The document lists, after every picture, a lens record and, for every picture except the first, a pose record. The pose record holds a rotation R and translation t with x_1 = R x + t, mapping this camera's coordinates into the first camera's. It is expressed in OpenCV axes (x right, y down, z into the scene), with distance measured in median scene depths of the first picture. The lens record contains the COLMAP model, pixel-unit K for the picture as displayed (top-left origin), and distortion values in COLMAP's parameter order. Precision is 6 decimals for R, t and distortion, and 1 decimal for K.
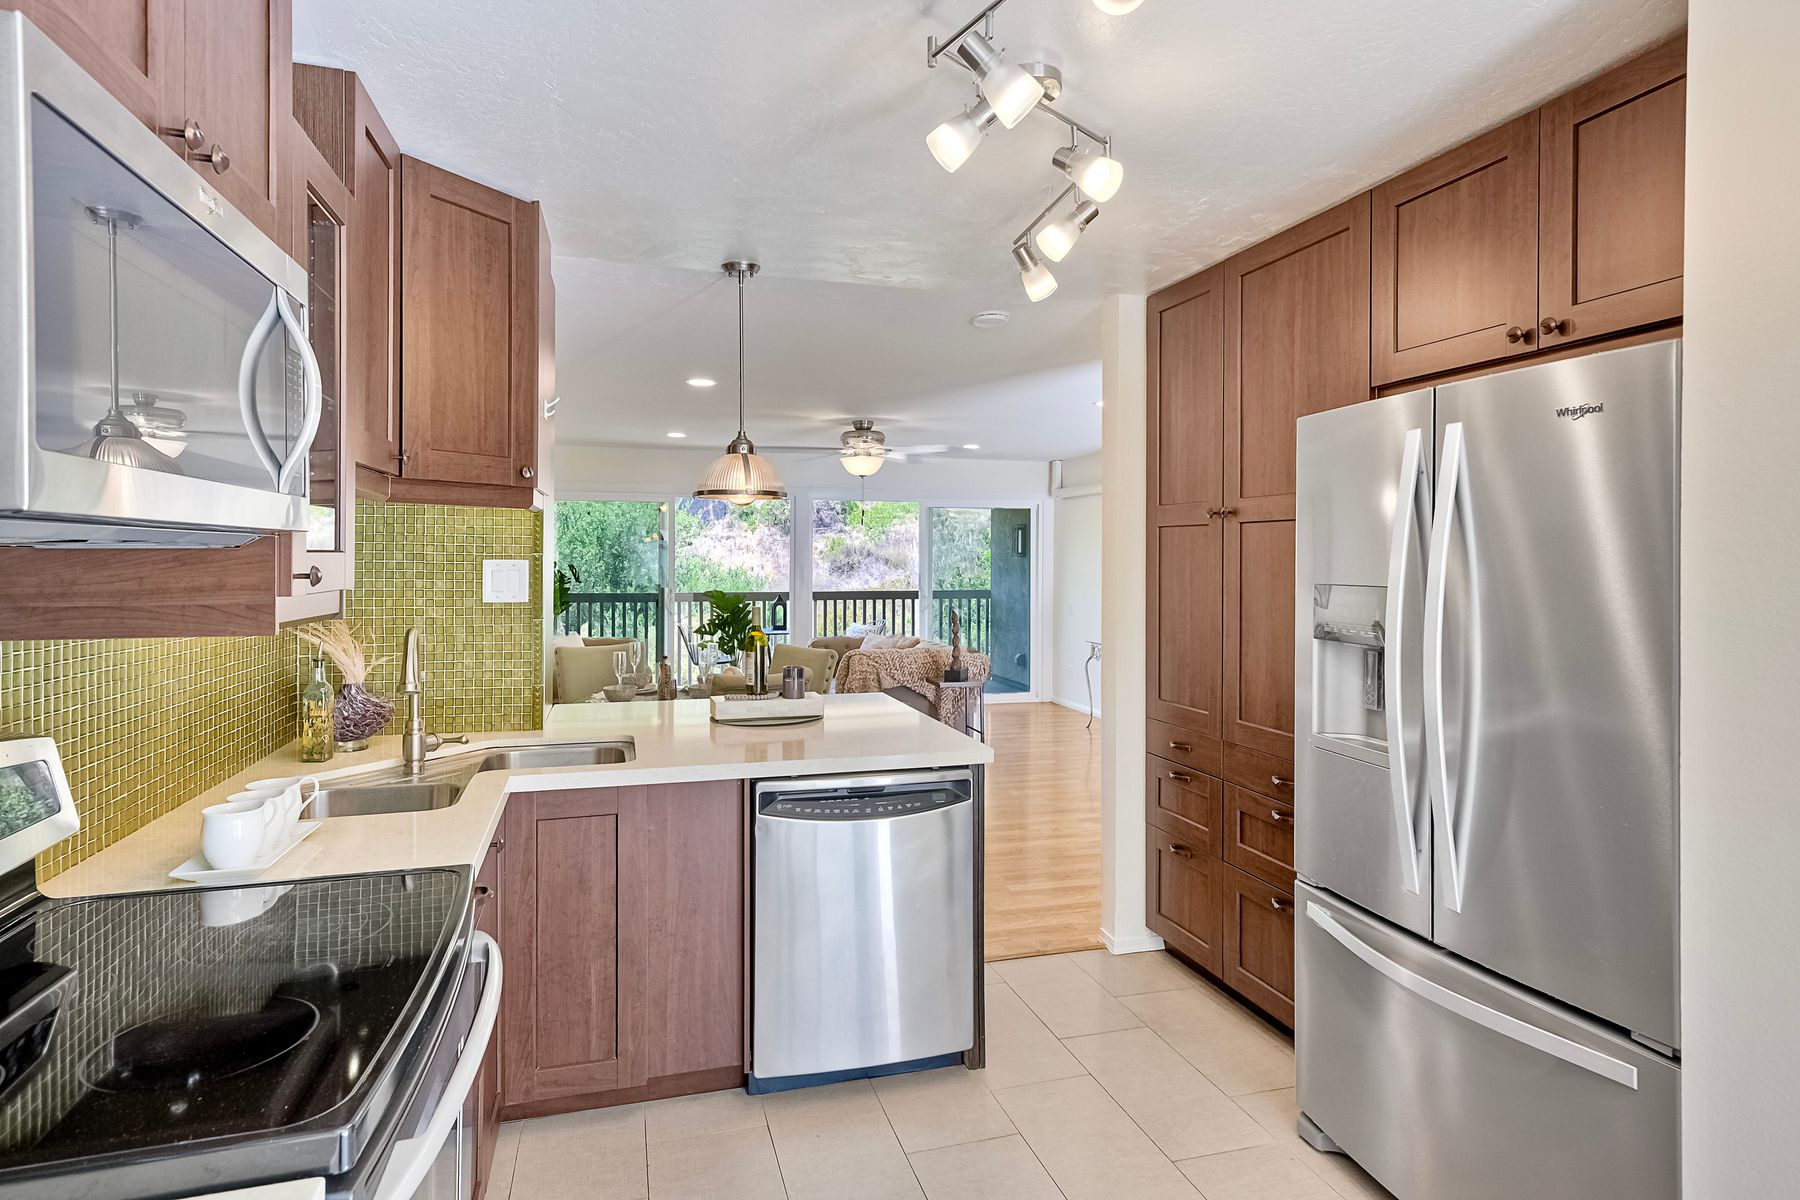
lens RADIAL K [[974.6, 0, 842.0], [0, 974.6, 565.6], [0, 0, 1]] dist [0.003199, 0.000253]
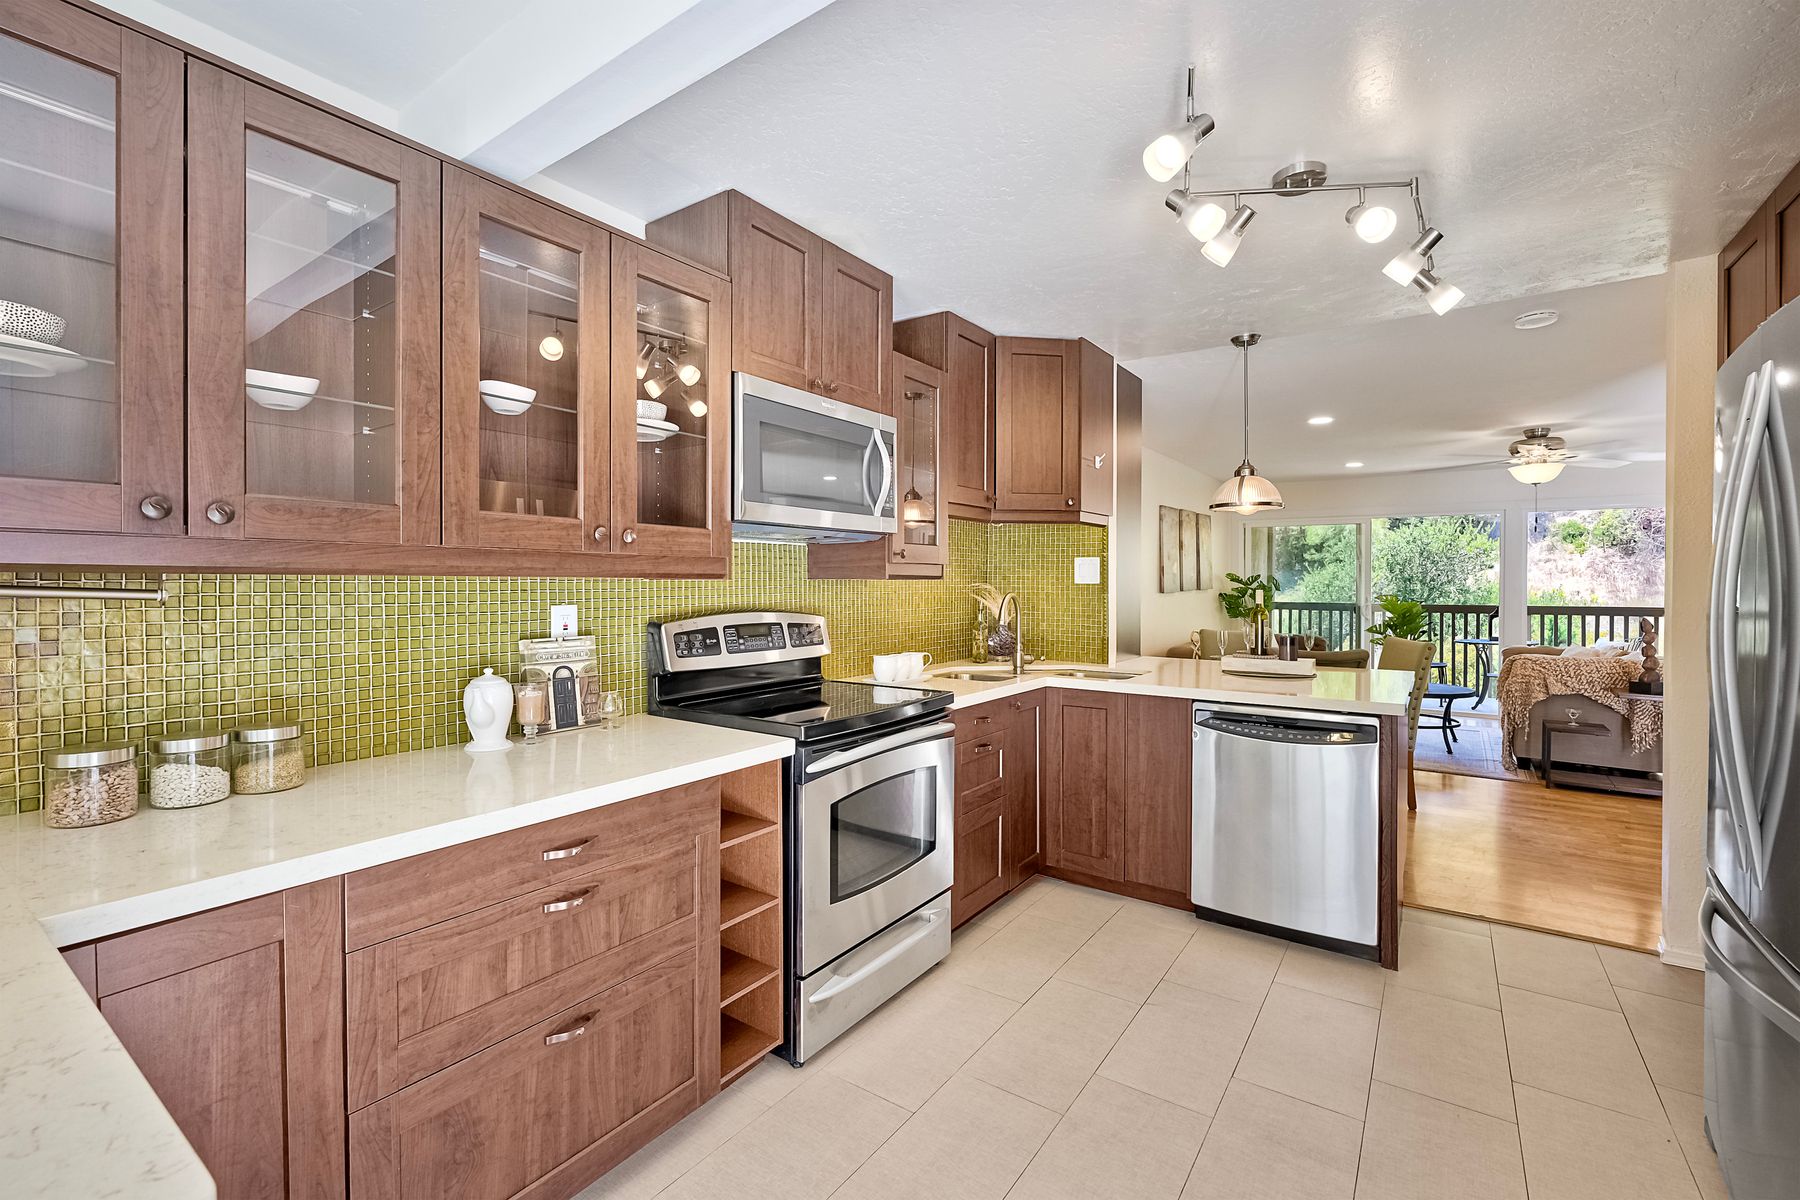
lens RADIAL K [[771.0, 0, 865.3], [0, 771.0, 623.1], [0, 0, 1]] dist [-0.004688, 0.000033]
pose [[0.605507, 0.040765, -0.794795, 0.517070], [-0.012165, 0.999045, 0.041973, 0.060529], [0.795747, -0.015747, 0.605425, -0.089054]]
